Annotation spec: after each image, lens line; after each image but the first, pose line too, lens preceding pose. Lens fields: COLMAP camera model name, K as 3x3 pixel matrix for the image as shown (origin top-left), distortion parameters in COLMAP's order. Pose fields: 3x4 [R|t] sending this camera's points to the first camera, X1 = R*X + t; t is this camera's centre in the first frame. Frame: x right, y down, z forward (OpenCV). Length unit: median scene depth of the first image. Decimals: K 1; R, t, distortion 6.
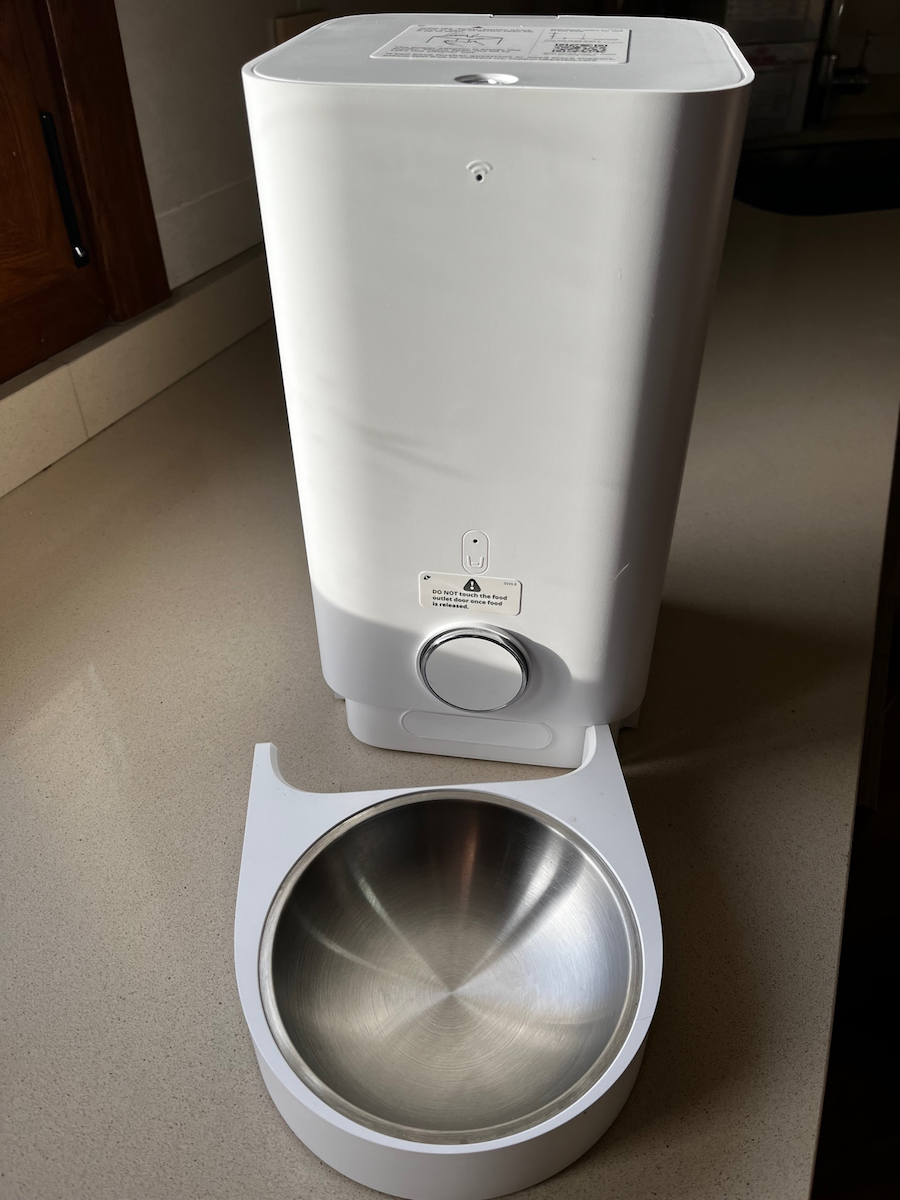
lens RADIAL K [[921.9, 0, 440.3], [0, 921.9, 652.0], [0, 0, 1]] dist [0.035772, -0.064114]
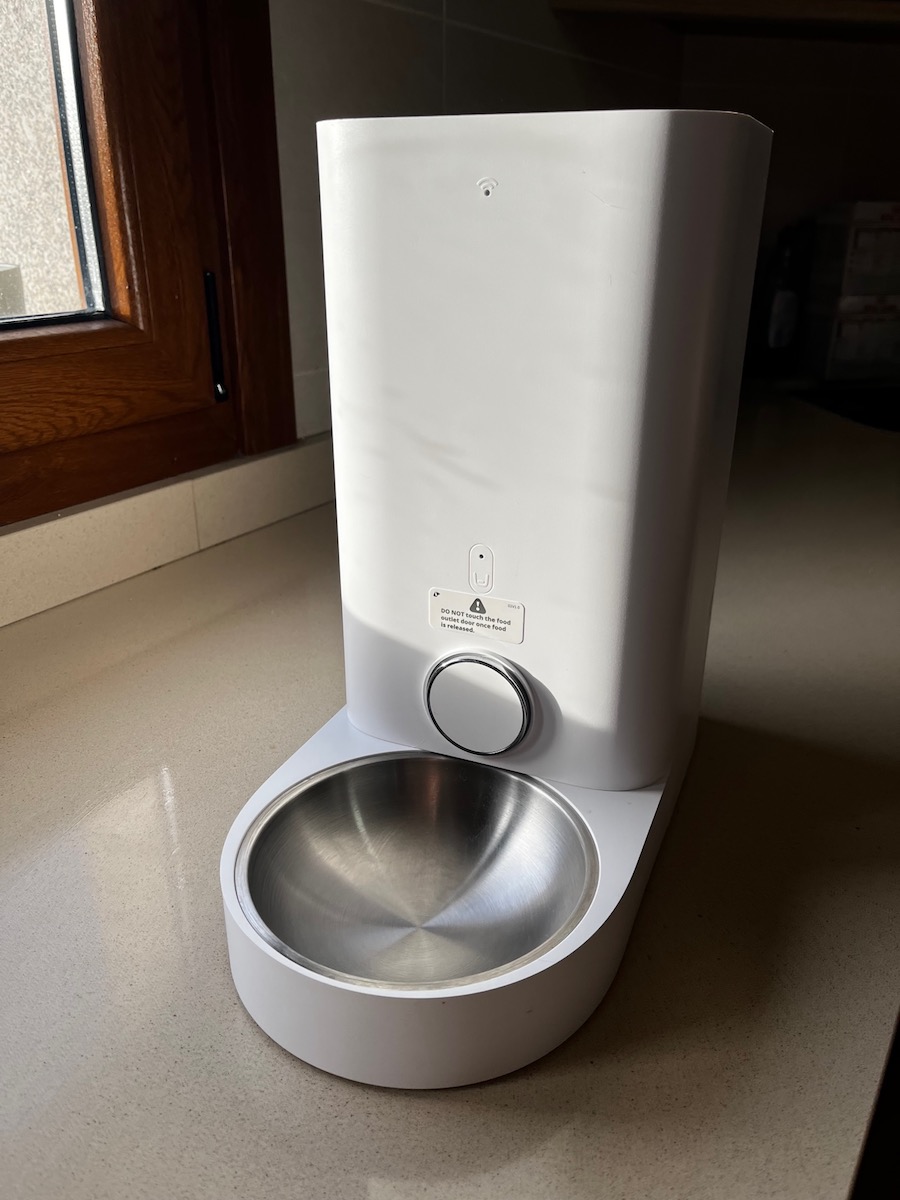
lens RADIAL K [[921.9, 0, 532.0], [0, 921.9, 771.1], [0, 0, 1]] dist [0.035772, -0.064114]
pose [[0.989916, 0.102514, -0.097765, 0.209586], [-0.122912, 0.964675, -0.233012, 0.333158], [0.070424, 0.242679, 0.967547, 0.038177]]
